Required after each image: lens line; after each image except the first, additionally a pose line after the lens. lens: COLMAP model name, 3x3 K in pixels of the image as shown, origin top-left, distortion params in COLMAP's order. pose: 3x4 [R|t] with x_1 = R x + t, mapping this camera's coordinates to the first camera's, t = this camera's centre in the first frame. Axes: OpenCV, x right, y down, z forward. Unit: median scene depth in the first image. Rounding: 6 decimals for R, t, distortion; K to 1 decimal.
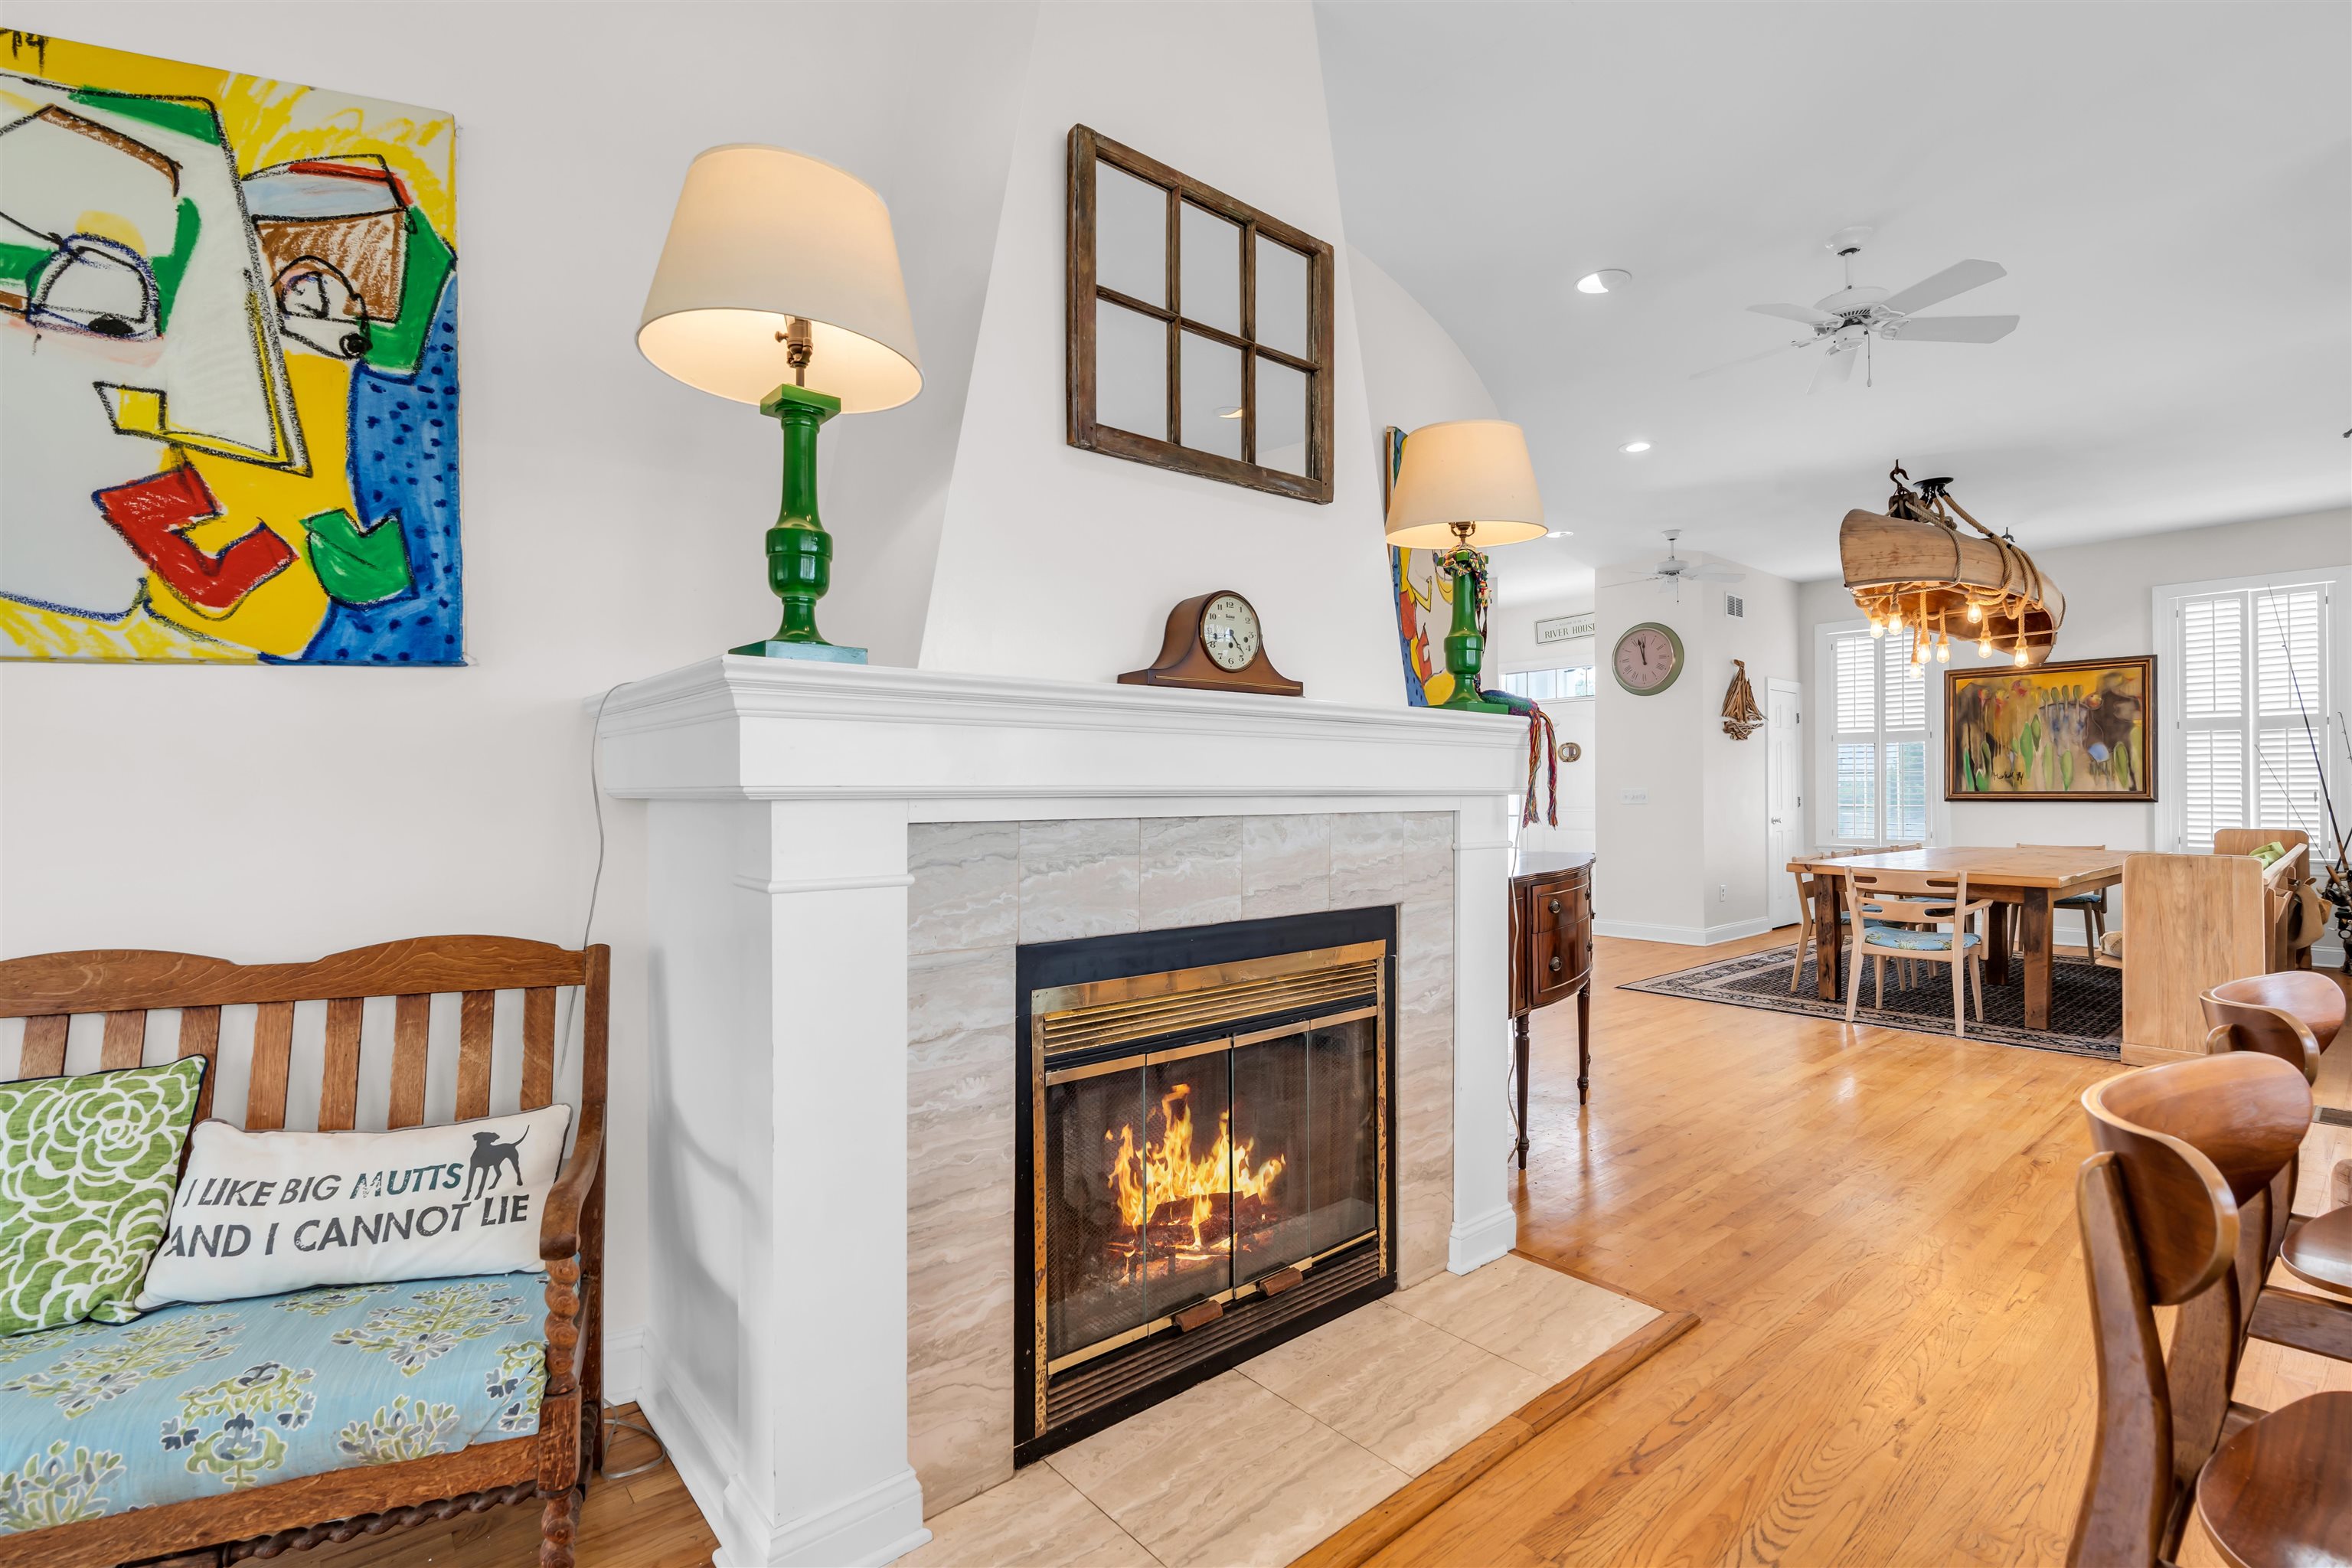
lens RADIAL K [[1059.2, 0, 1183.6], [0, 1059.2, 787.4], [0, 0, 1]] dist [-0.003901, 0.000808]
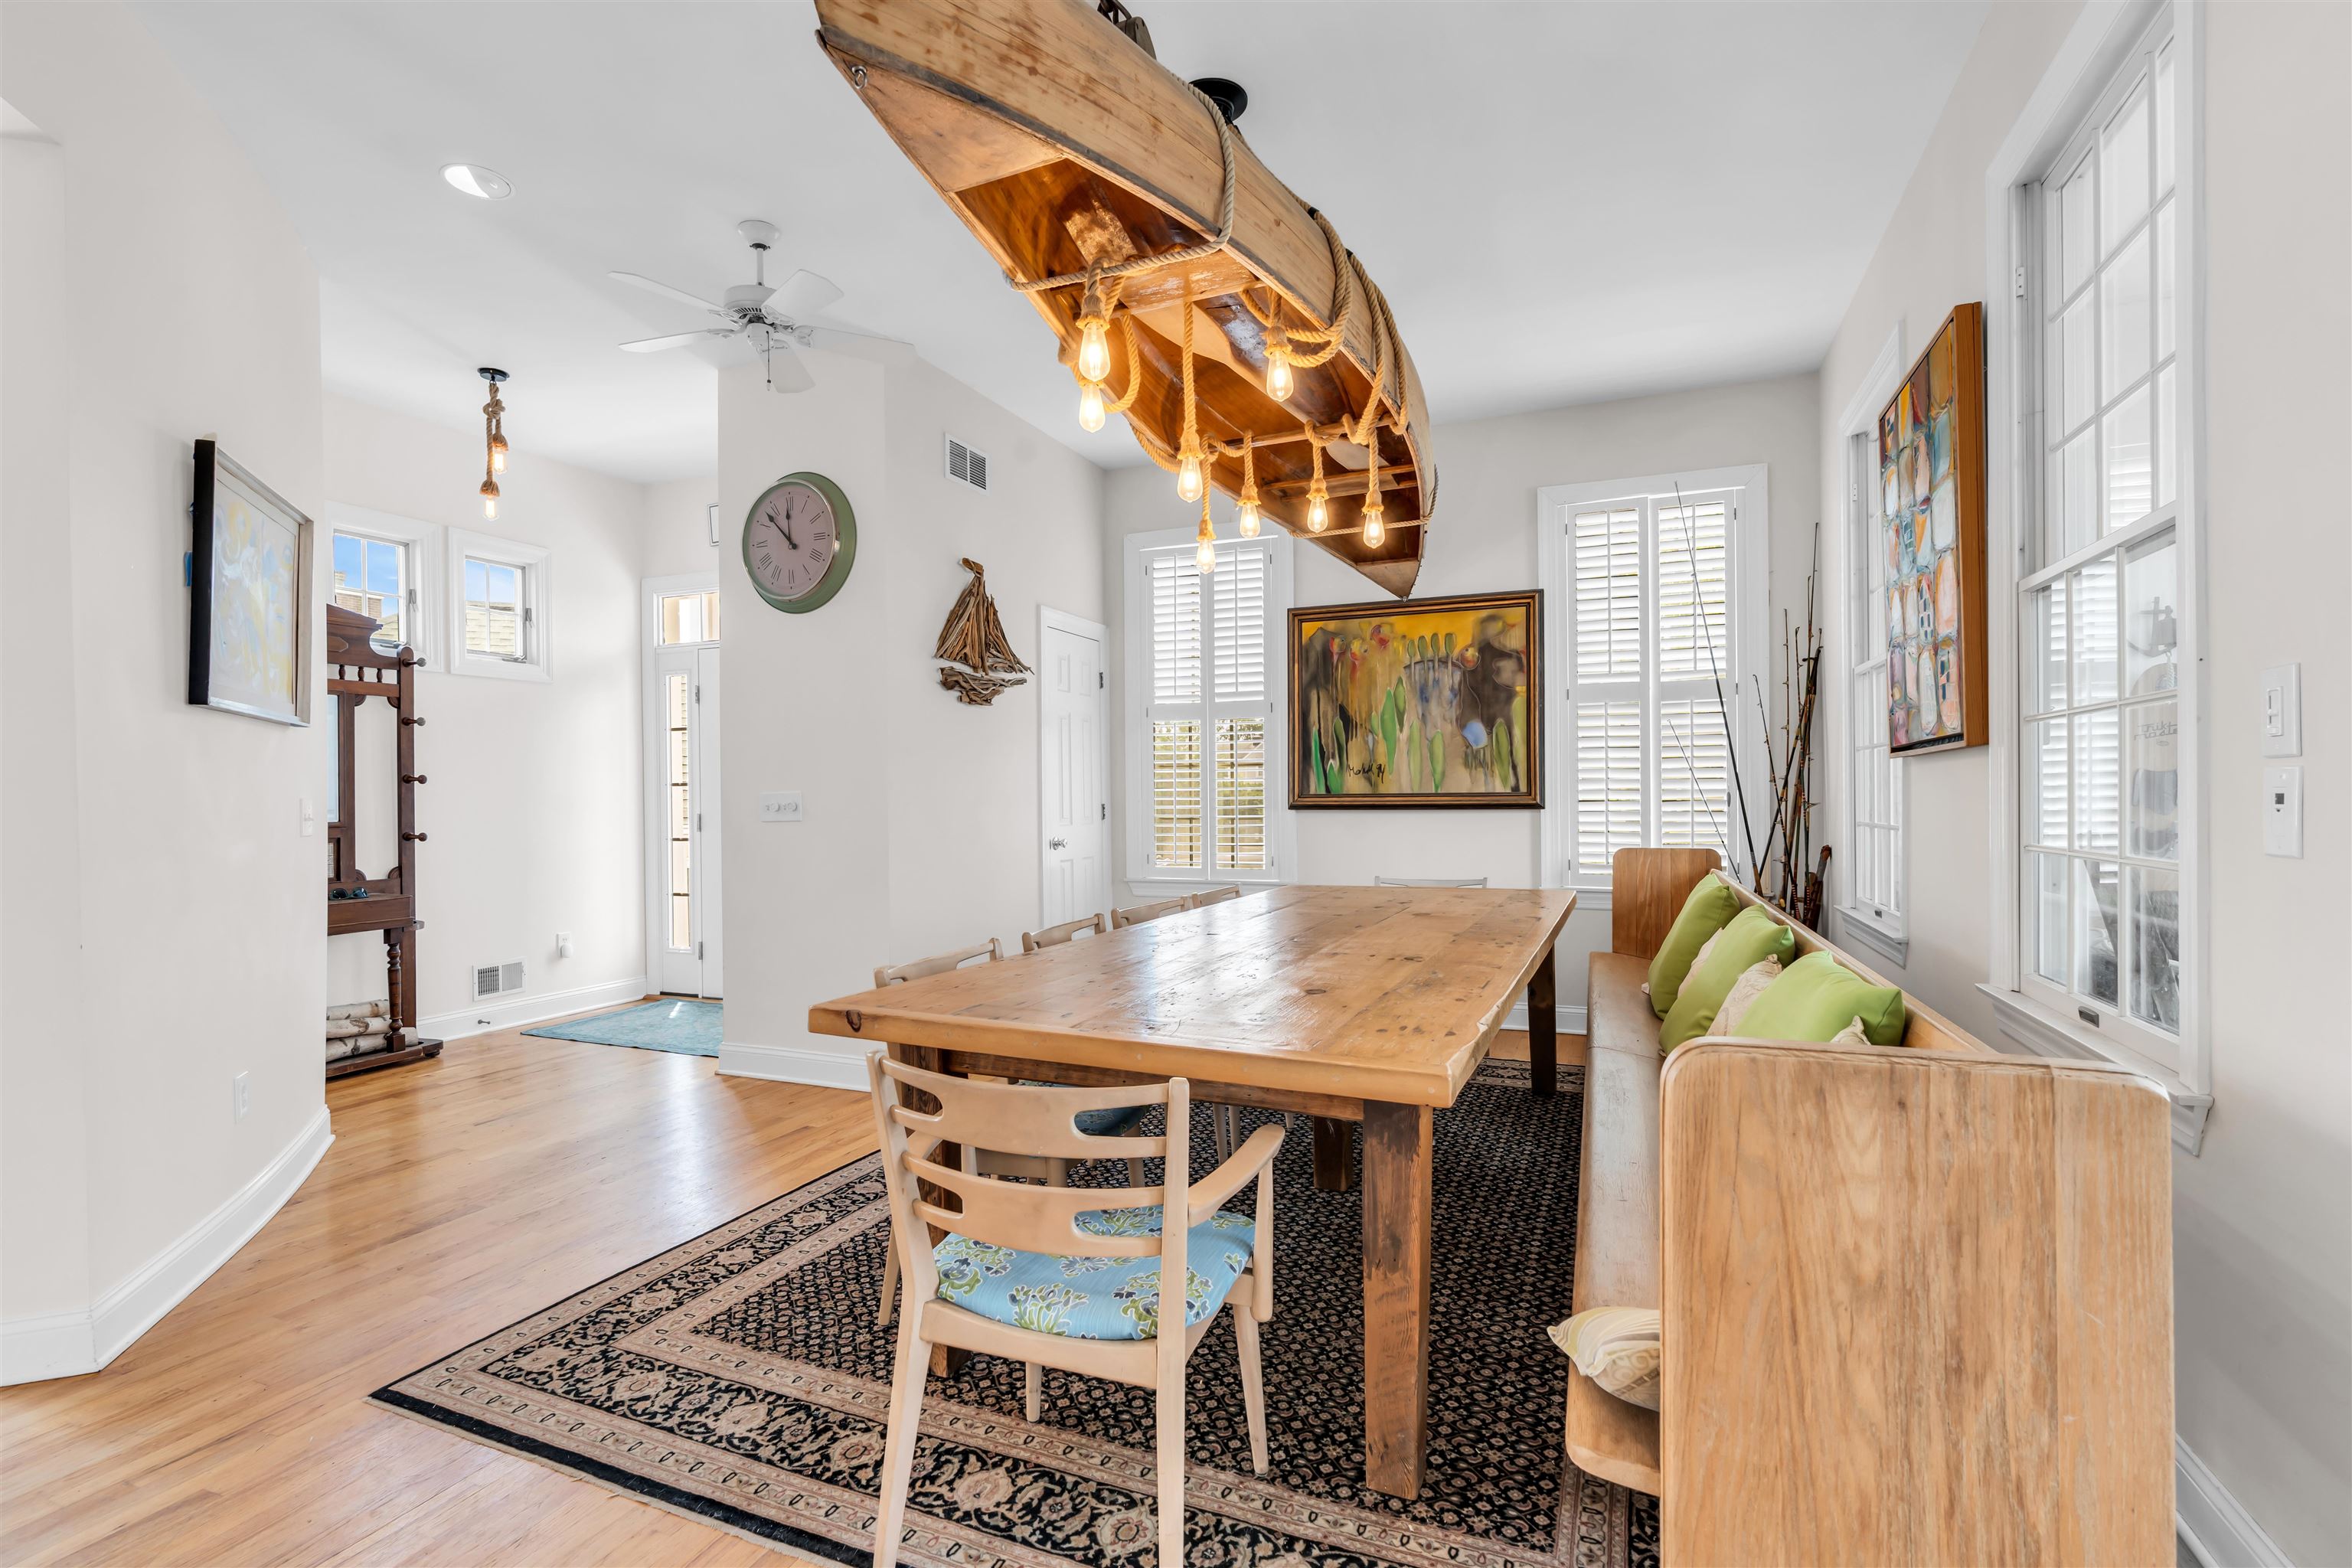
lens RADIAL K [[1077.0, 0, 1173.3], [0, 1077.0, 800.1], [0, 0, 1]] dist [-0.005033, -0.000003]
pose [[0.892884, -0.008272, 0.450210, 1.632941], [0.004965, 0.999951, 0.008526, 0.006717], [-0.450259, -0.005378, 0.892882, 2.006512]]
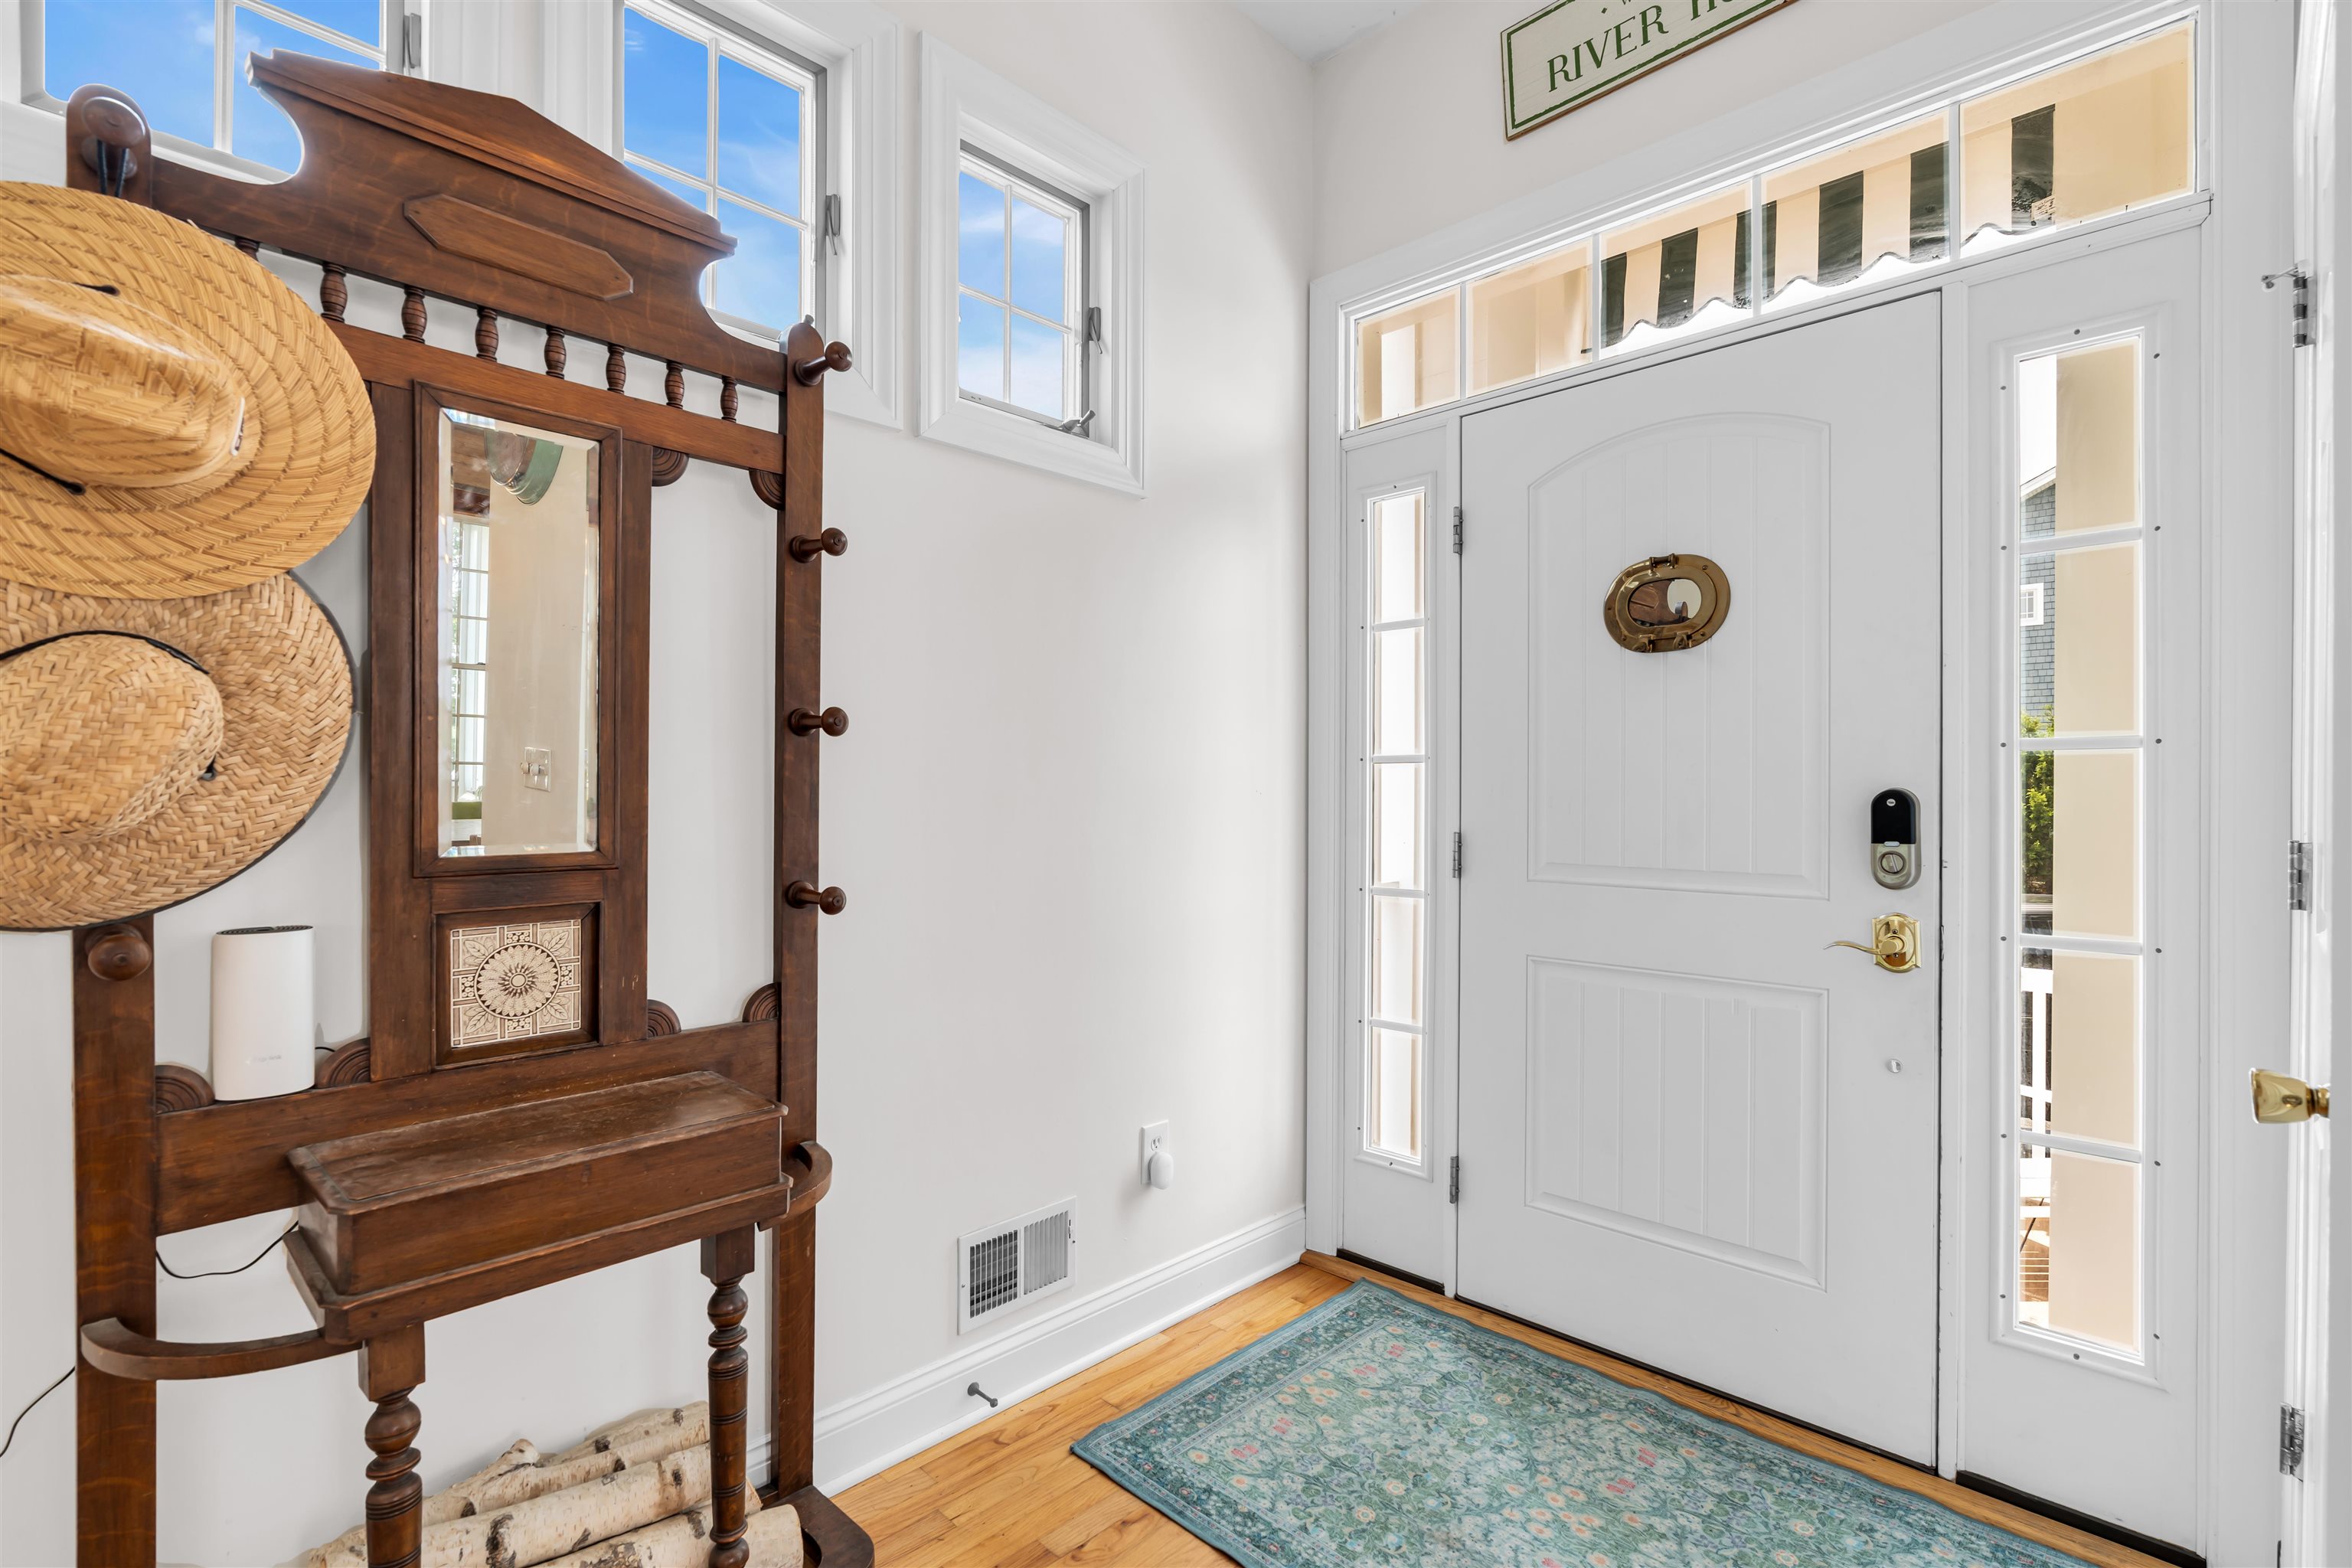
lens RADIAL K [[1059.2, 0, 1183.6], [0, 1059.2, 787.4], [0, 0, 1]] dist [-0.003901, 0.000808]
pose [[0.994819, 0.007462, 0.101391, 1.358541], [-0.007581, 0.999971, 0.000785, 0.017423], [-0.101383, -0.001549, 0.994846, 4.376194]]
